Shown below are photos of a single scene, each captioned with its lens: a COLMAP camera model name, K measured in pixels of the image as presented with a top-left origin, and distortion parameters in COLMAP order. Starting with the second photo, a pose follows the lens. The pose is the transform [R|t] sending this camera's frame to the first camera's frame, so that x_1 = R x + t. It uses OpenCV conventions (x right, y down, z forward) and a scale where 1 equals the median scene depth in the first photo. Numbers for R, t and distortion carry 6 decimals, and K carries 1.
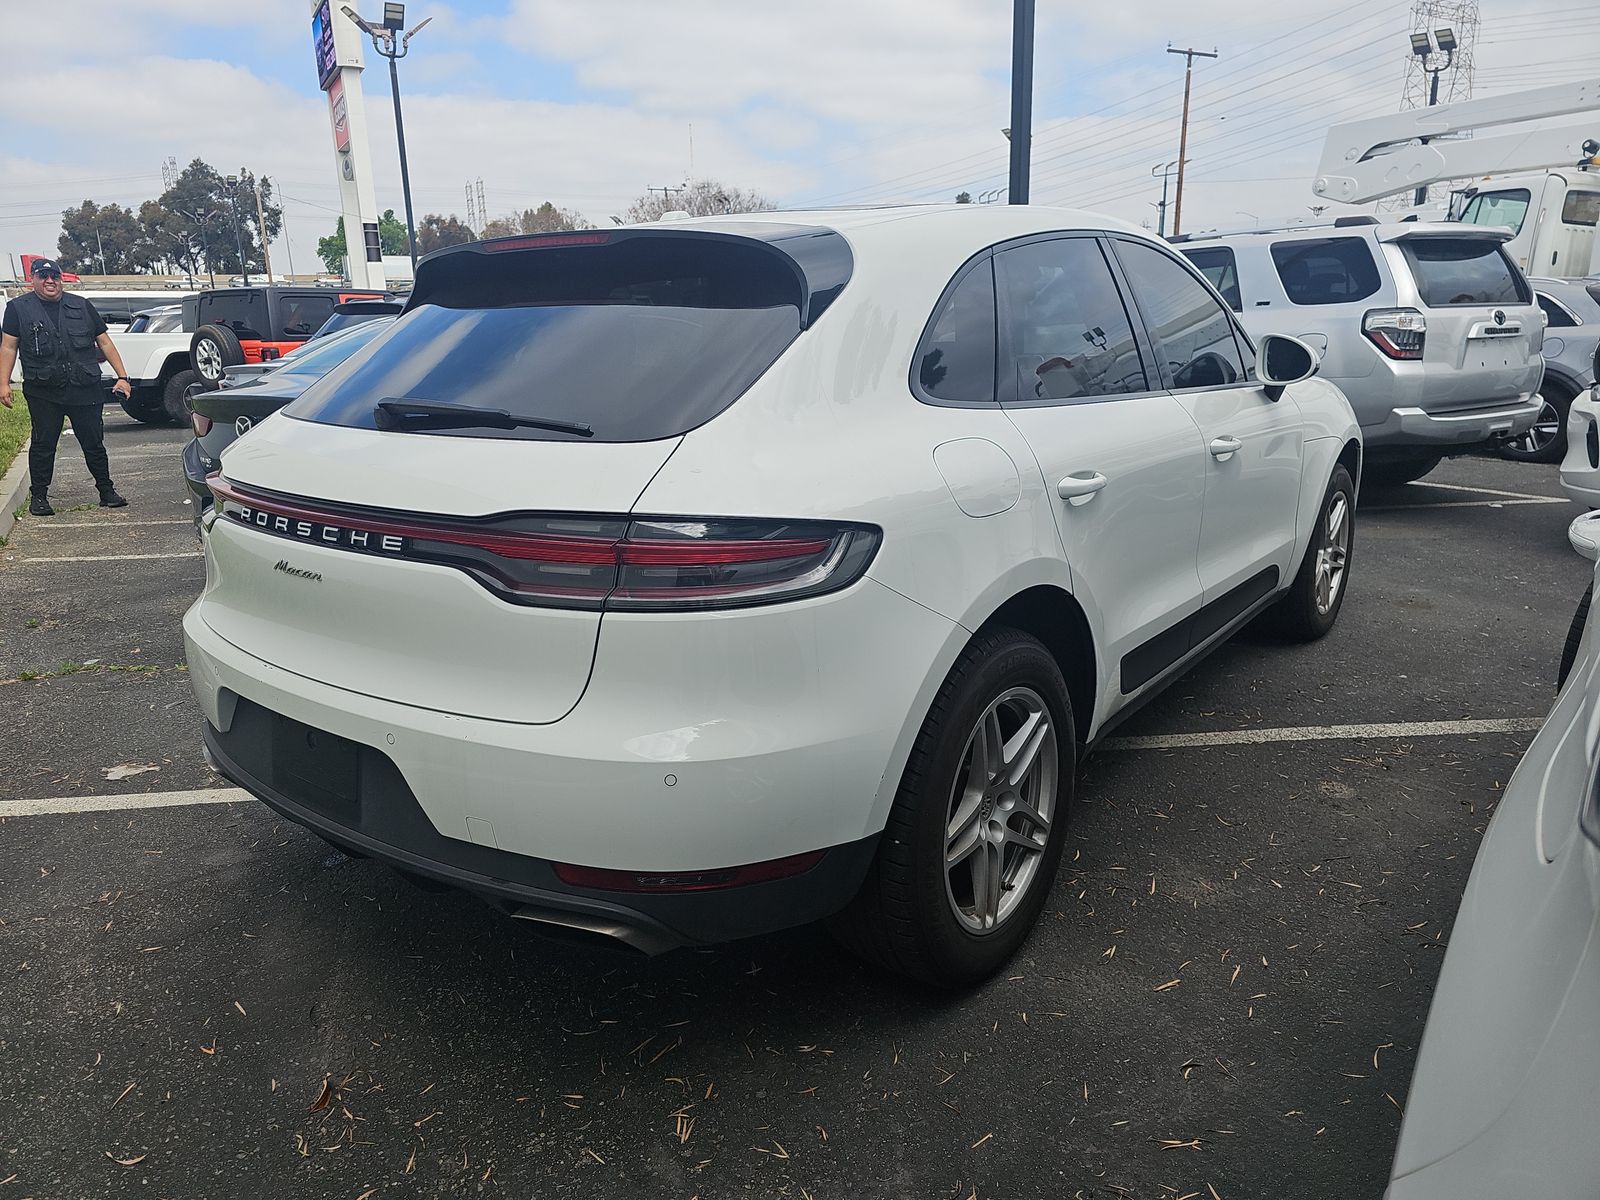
lens RADIAL K [[1083.2, 0, 794.1], [0, 1083.2, 603.5], [0, 0, 1]] dist [0.016856, -0.022414]
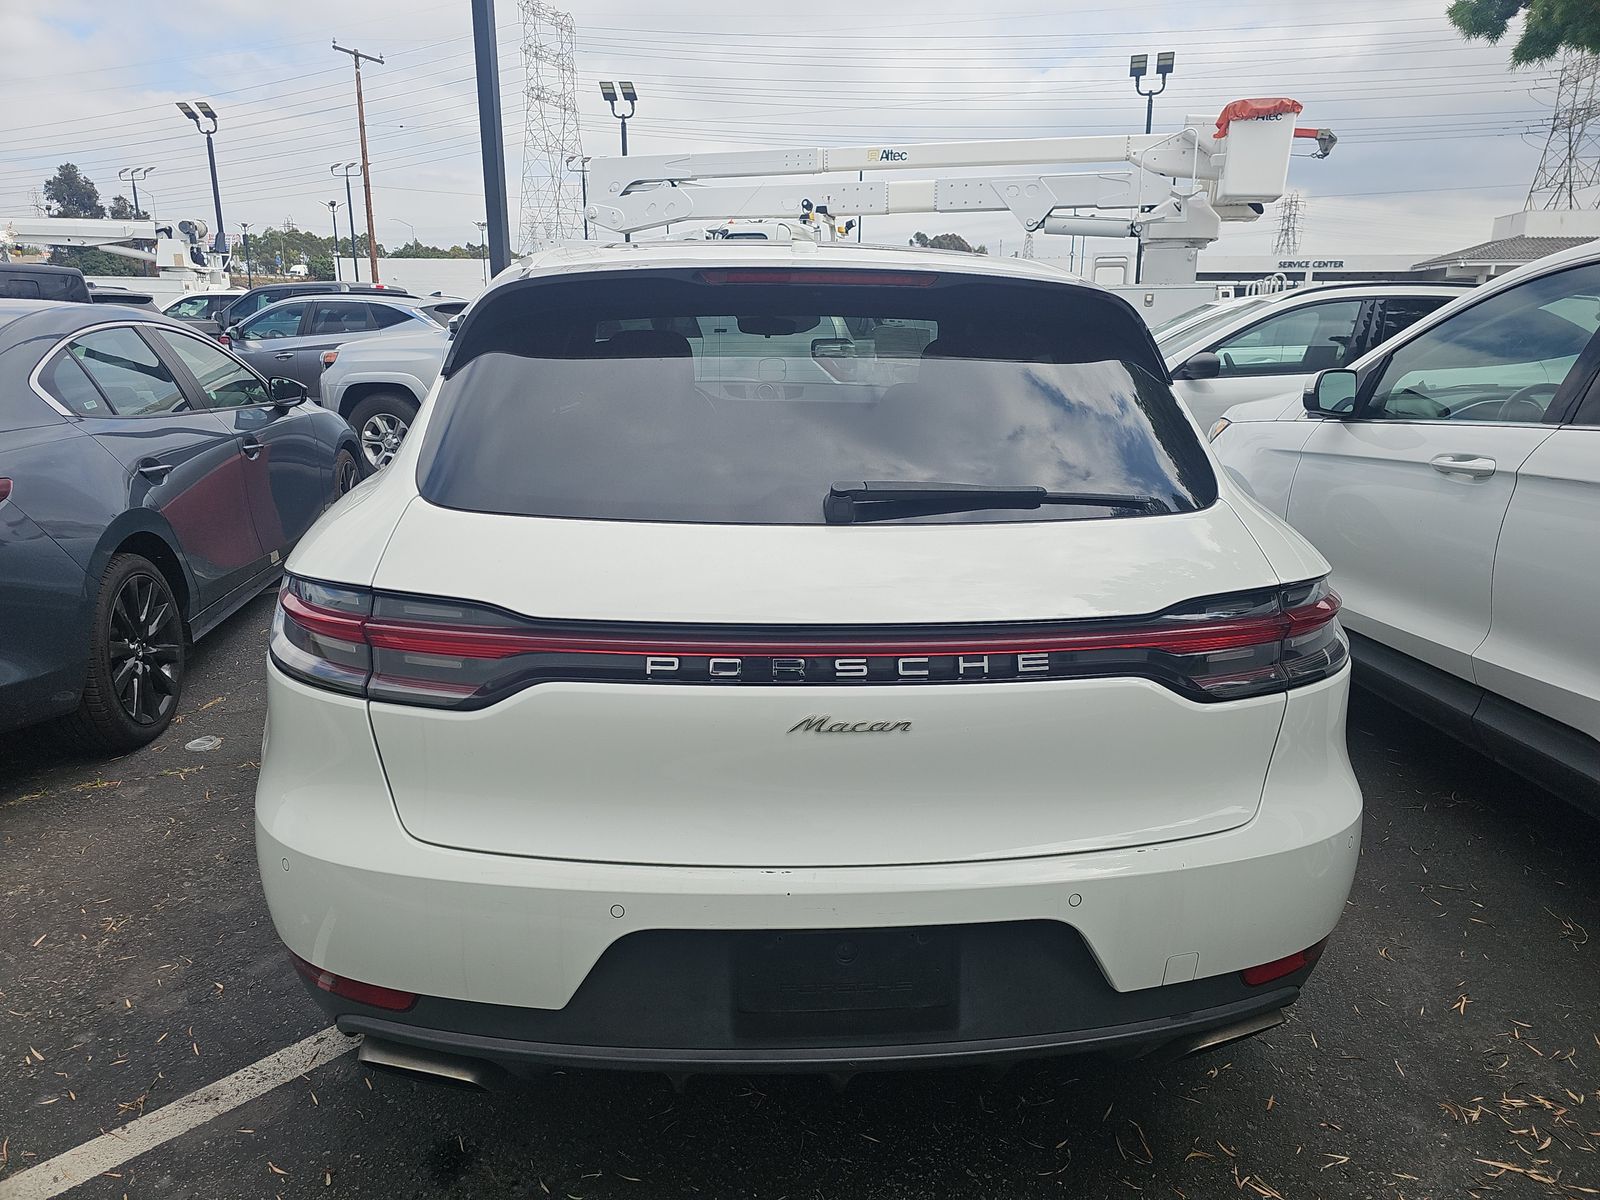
lens RADIAL K [[1083.2, 0, 813.6], [0, 1083.2, 602.0], [0, 0, 1]] dist [0.016856, -0.022414]
pose [[0.733766, -0.138616, 0.665112, -0.161681], [0.142126, 0.988623, 0.049242, -0.025826], [-0.664370, 0.058398, 0.745119, 0.080667]]
